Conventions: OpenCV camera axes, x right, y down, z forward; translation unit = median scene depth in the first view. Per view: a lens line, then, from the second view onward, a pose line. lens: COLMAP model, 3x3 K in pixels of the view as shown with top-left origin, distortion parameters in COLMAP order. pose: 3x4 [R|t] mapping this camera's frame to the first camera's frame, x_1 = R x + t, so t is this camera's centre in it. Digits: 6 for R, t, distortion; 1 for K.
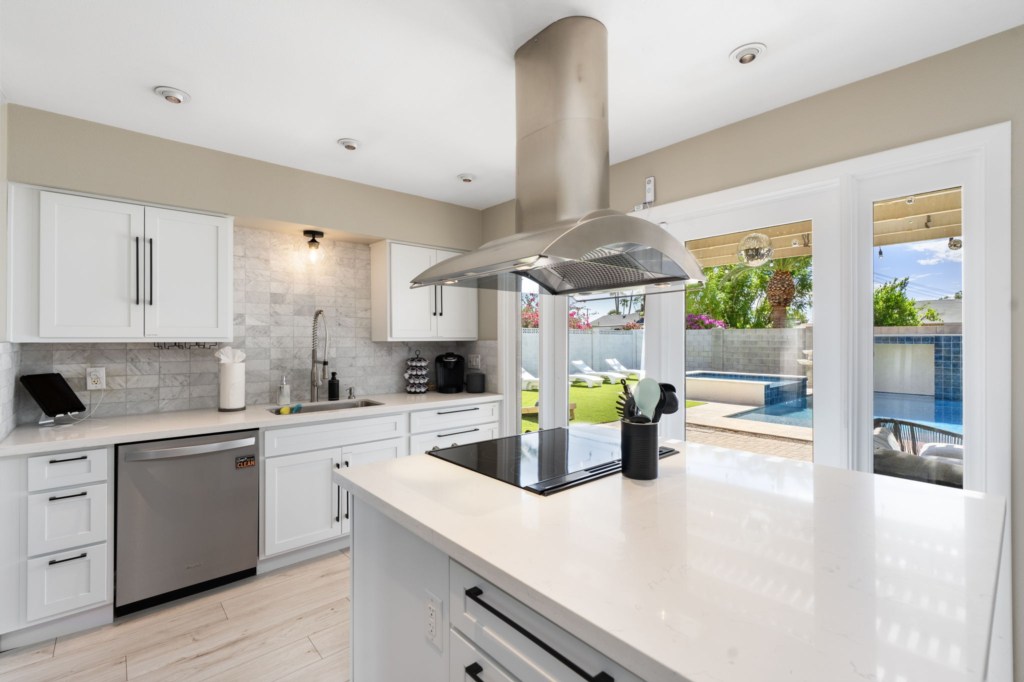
lens RADIAL K [[460.7, 0, 509.5], [0, 460.7, 338.2], [0, 0, 1]] dist [-0.001013, 0.001469]
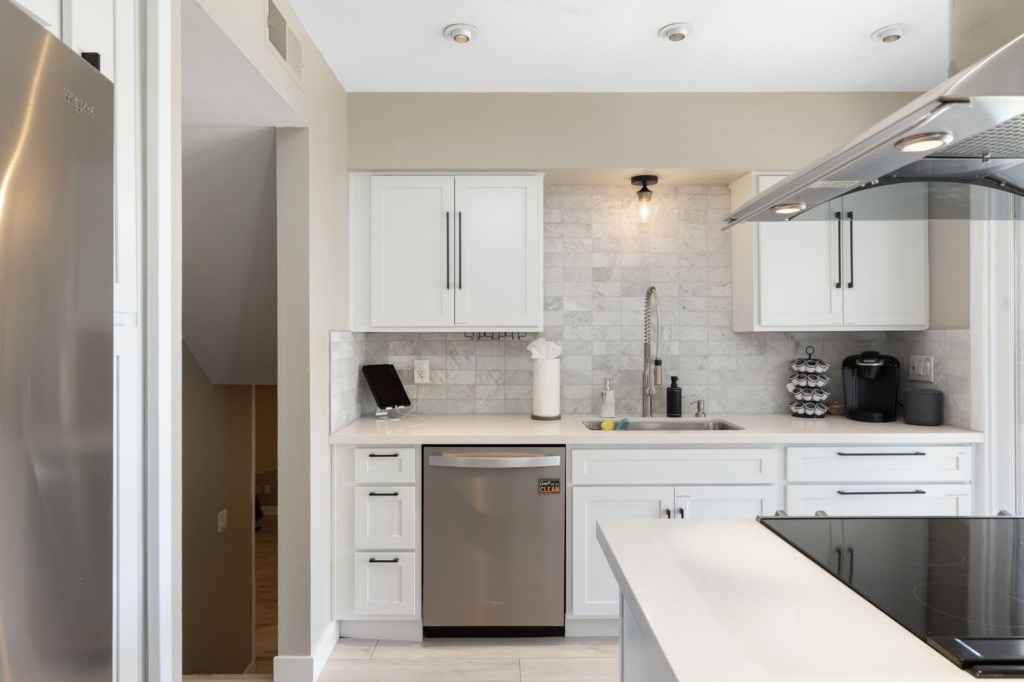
lens RADIAL K [[634.9, 0, 513.8], [0, 634.9, 338.2], [0, 0, 1]] dist [-0.000187, 0.004386]
pose [[0.757427, 0.000259, -0.652920, 0.066847], [0.001835, 0.999995, 0.002525, 0.015445], [0.652917, -0.003111, 0.757423, 0.138709]]
